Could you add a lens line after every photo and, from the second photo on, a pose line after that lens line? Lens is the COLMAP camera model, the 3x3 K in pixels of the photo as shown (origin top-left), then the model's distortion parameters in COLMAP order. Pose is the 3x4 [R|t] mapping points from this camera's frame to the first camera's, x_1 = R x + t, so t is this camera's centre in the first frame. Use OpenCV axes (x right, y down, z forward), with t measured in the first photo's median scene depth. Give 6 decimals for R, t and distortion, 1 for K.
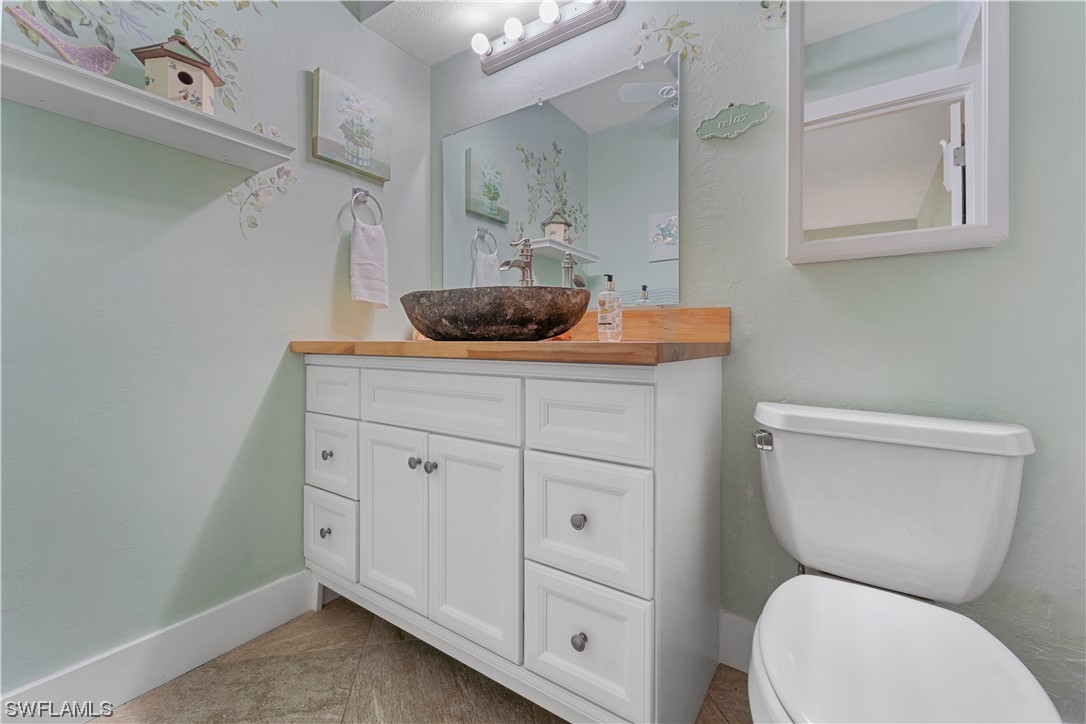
lens RADIAL K [[464.1, 0, 531.8], [0, 464.1, 360.9], [0, 0, 1]] dist [-0.000419, -0.000665]
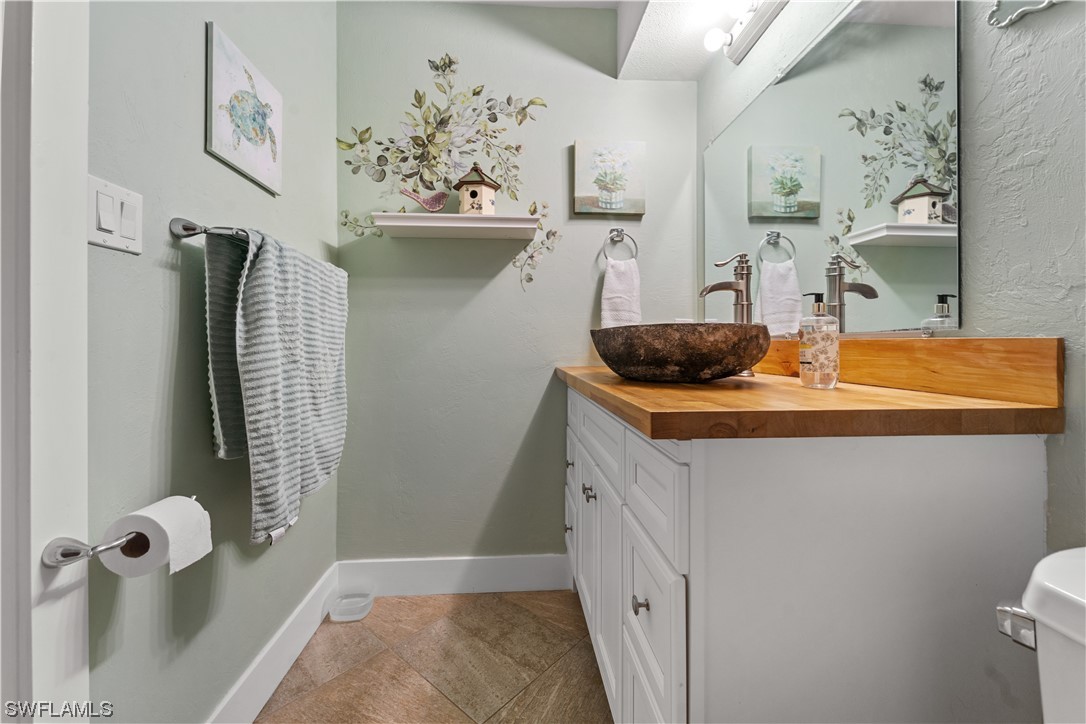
lens RADIAL K [[464.1, 0, 531.8], [0, 464.1, 360.9], [0, 0, 1]] dist [-0.000419, -0.000665]
pose [[0.584141, 0.024870, -0.811271, 0.448465], [-0.026572, 0.999581, 0.011510, -0.072448], [0.811217, 0.014833, 0.584556, 0.217345]]
